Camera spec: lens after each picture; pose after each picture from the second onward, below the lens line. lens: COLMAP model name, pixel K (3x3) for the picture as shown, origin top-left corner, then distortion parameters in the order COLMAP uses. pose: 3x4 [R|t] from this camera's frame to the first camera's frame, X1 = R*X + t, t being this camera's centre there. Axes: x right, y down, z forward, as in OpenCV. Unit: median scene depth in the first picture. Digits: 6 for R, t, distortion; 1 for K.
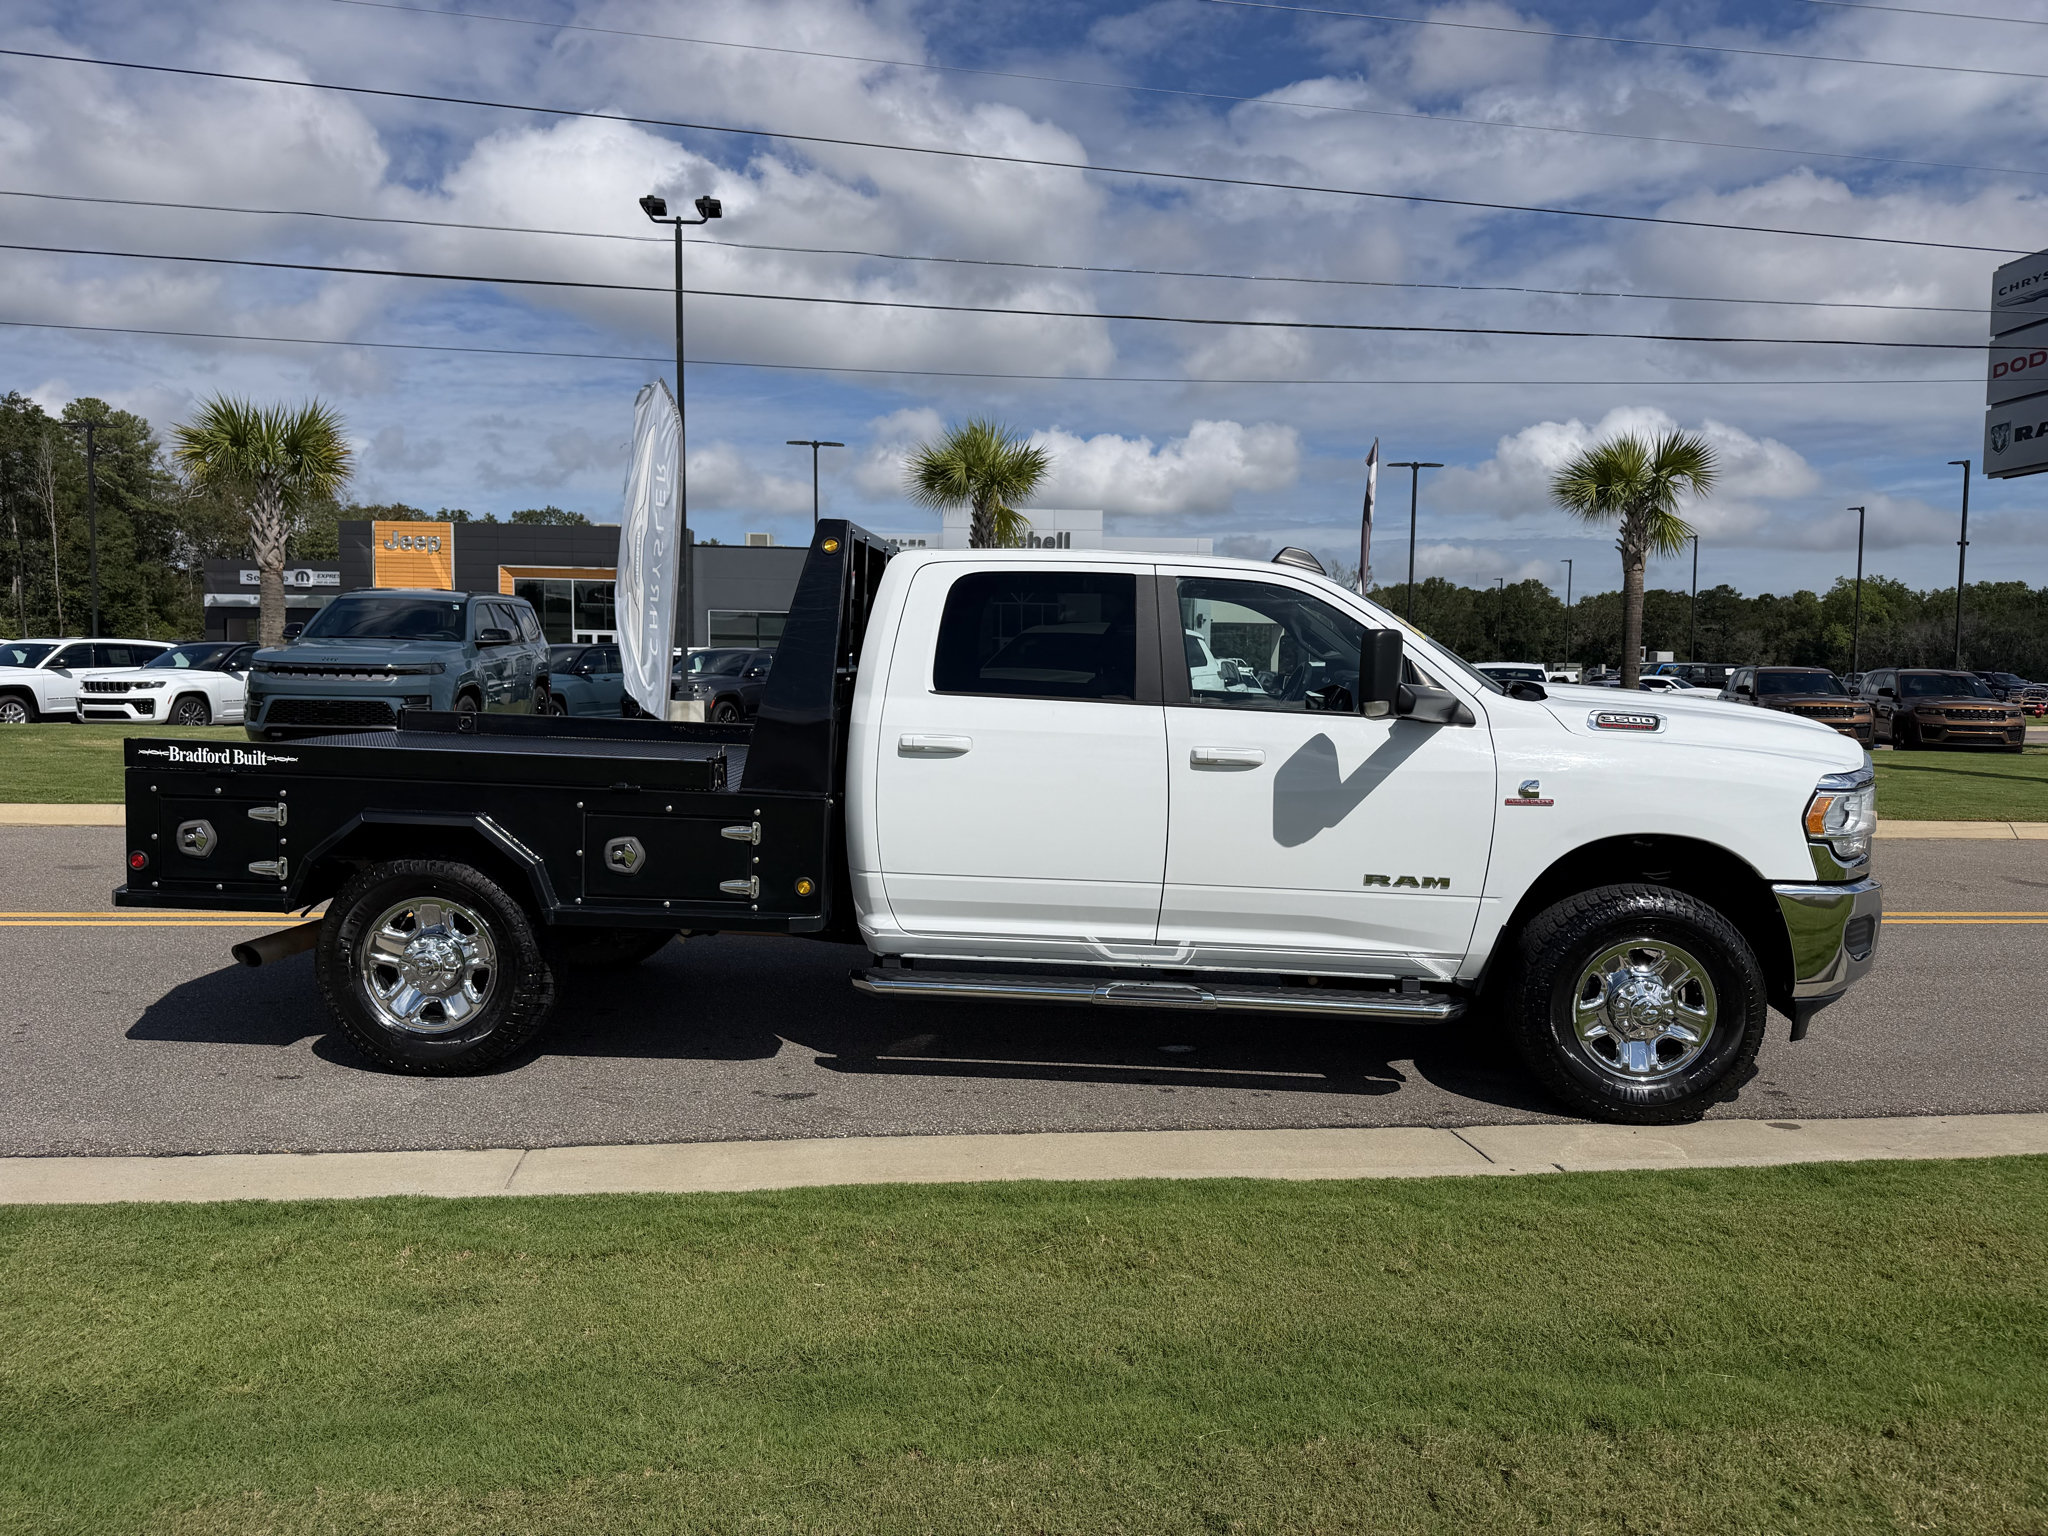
lens RADIAL K [[1444.6, 0, 1029.6], [0, 1444.6, 755.2], [0, 0, 1]] dist [0.036629, -0.048053]
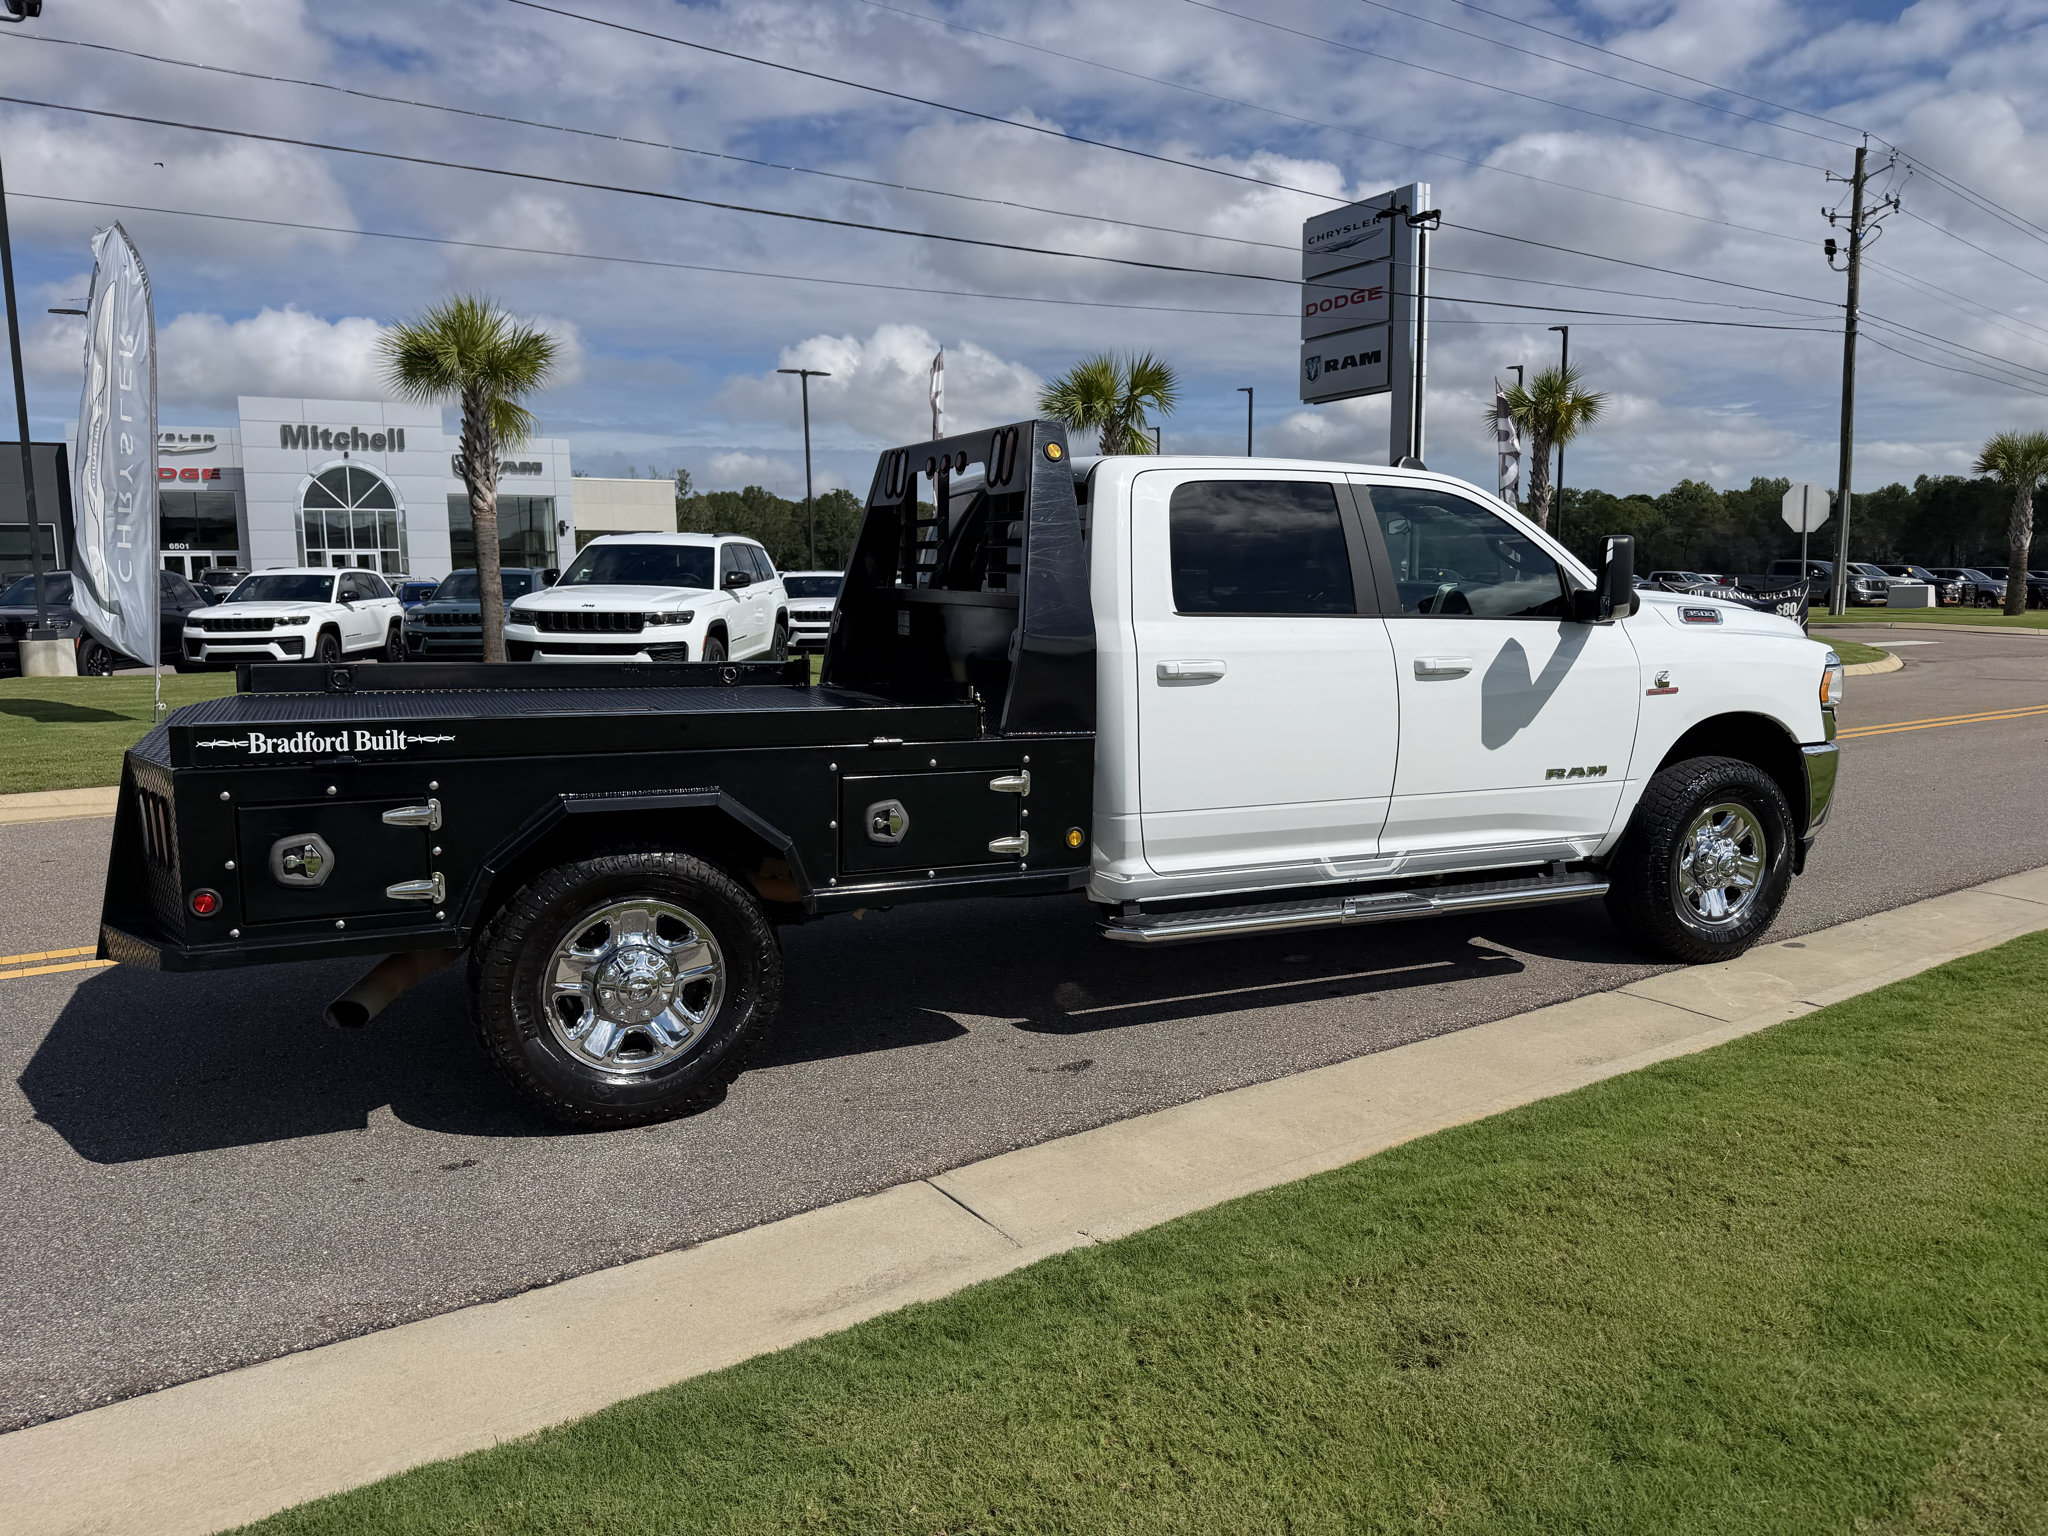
lens RADIAL K [[1444.6, 0, 1032.0], [0, 1444.6, 766.8], [0, 0, 1]] dist [0.036629, -0.048053]
pose [[0.889716, -0.085313, 0.448472, -0.570208], [0.054118, 0.995166, 0.081948, -0.026533], [-0.453295, -0.048640, 0.890032, 0.216769]]
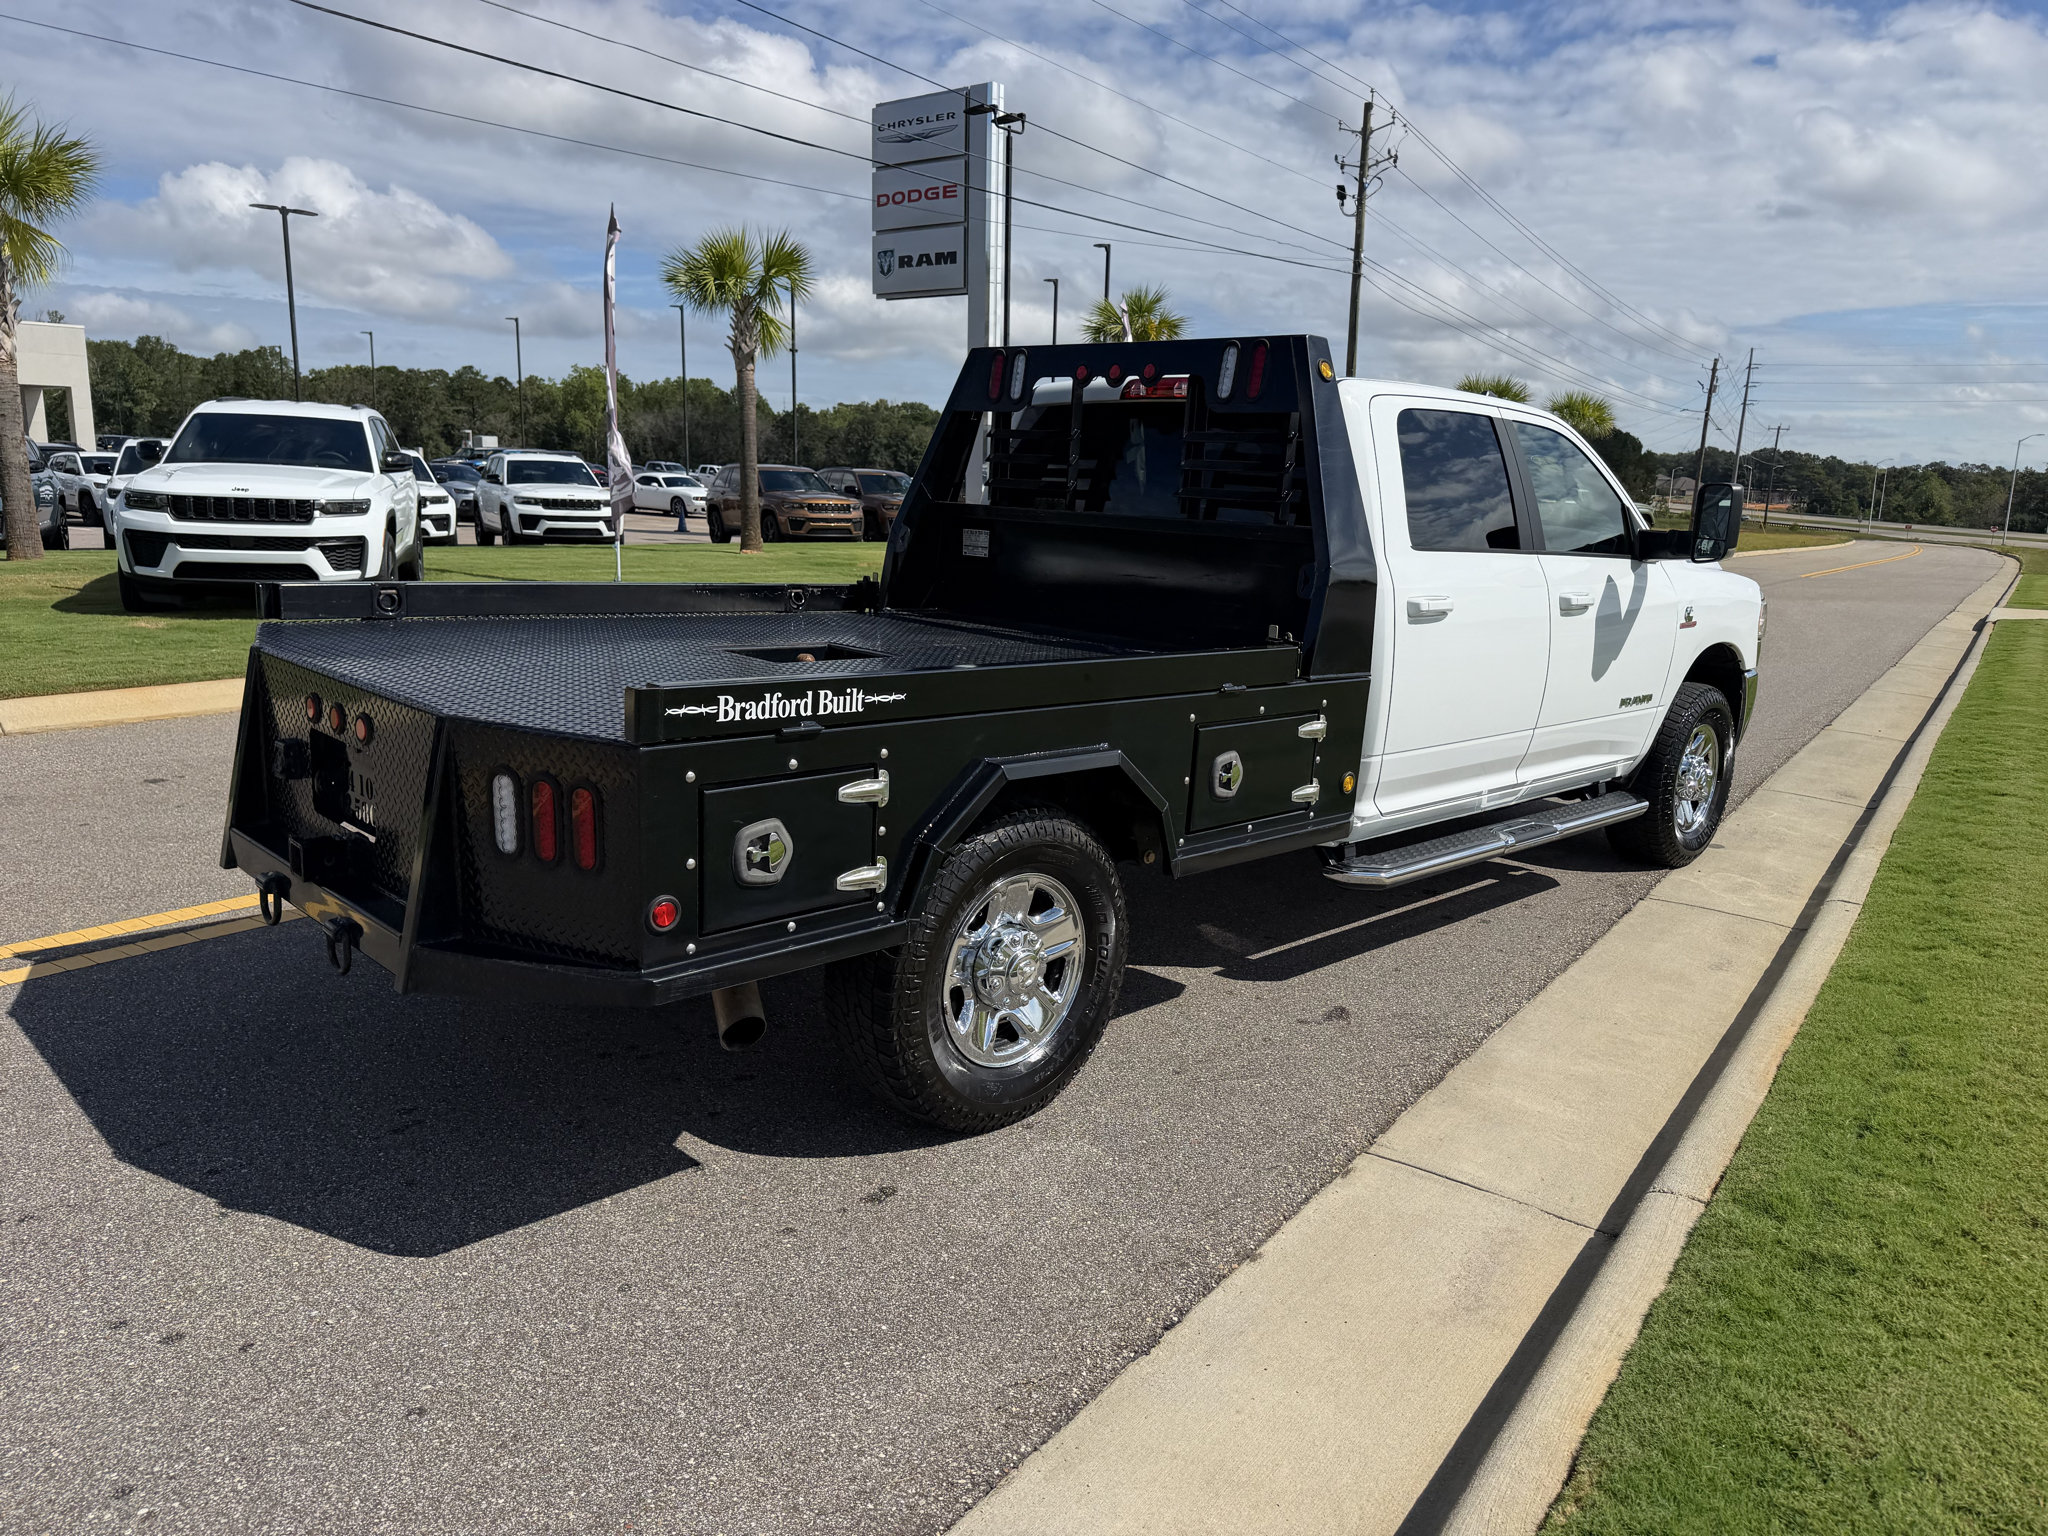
lens RADIAL K [[1444.6, 0, 1029.5], [0, 1444.6, 778.9], [0, 0, 1]] dist [0.036629, -0.048053]
pose [[0.680161, -0.145069, 0.718565, -0.901042], [0.025710, 0.984341, 0.174389, -0.066350], [-0.732612, -0.100138, 0.673240, 0.549720]]
